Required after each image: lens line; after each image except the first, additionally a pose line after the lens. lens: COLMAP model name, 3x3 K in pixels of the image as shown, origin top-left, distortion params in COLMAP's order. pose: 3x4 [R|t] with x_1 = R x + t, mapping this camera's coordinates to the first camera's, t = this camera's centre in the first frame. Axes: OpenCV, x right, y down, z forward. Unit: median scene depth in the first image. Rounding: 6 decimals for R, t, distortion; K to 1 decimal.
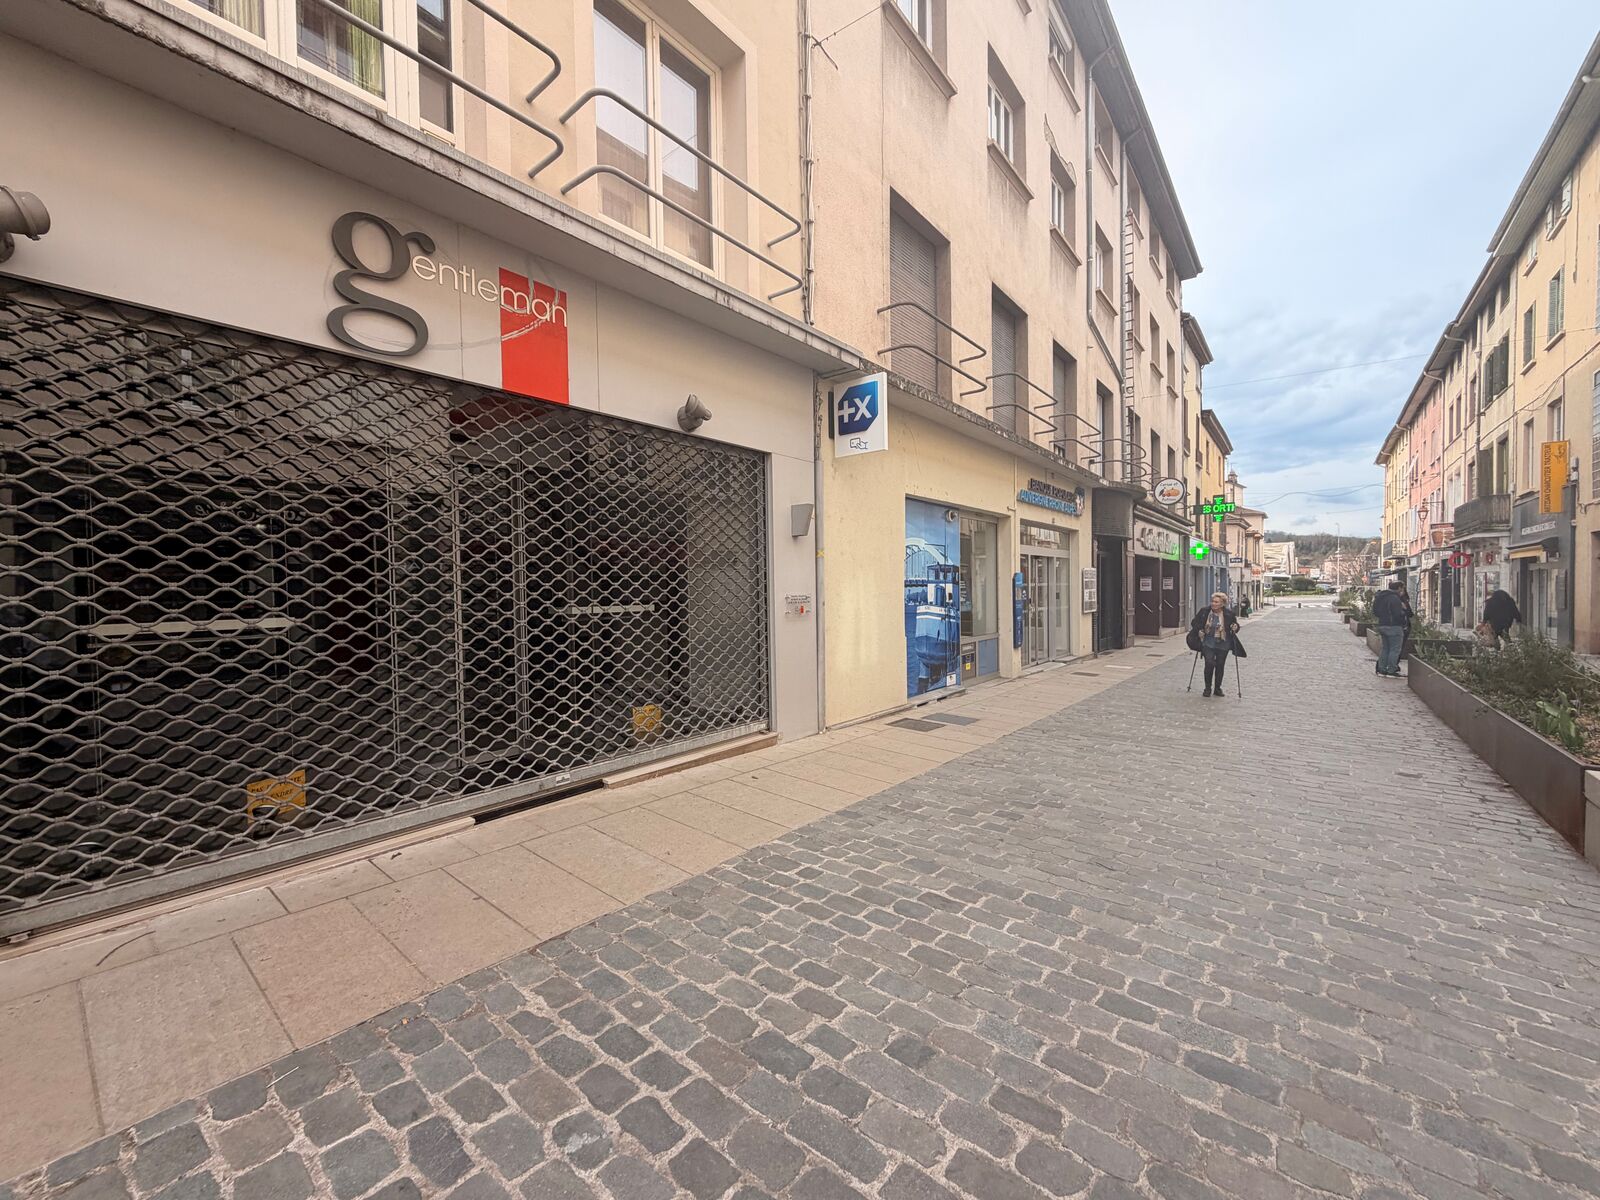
lens RADIAL K [[636.0, 0, 794.5], [0, 636.0, 602.2], [0, 0, 1]] dist [0.001924, 0.000144]
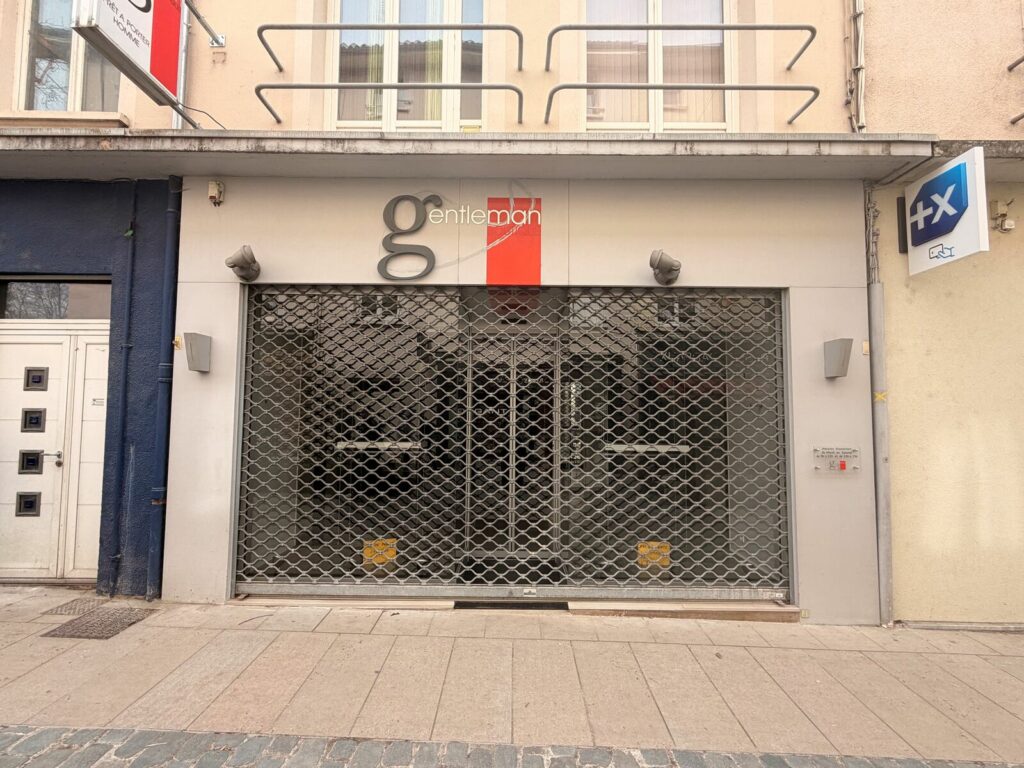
lens RADIAL K [[471.2, 0, 510.9], [0, 471.2, 386.0], [0, 0, 1]] dist [0.000270, 0.000885]
pose [[0.629139, -0.025899, -0.776861, 0.330631], [-0.036708, 0.997340, -0.062978, -0.055727], [0.776425, 0.068139, 0.626515, 0.408055]]
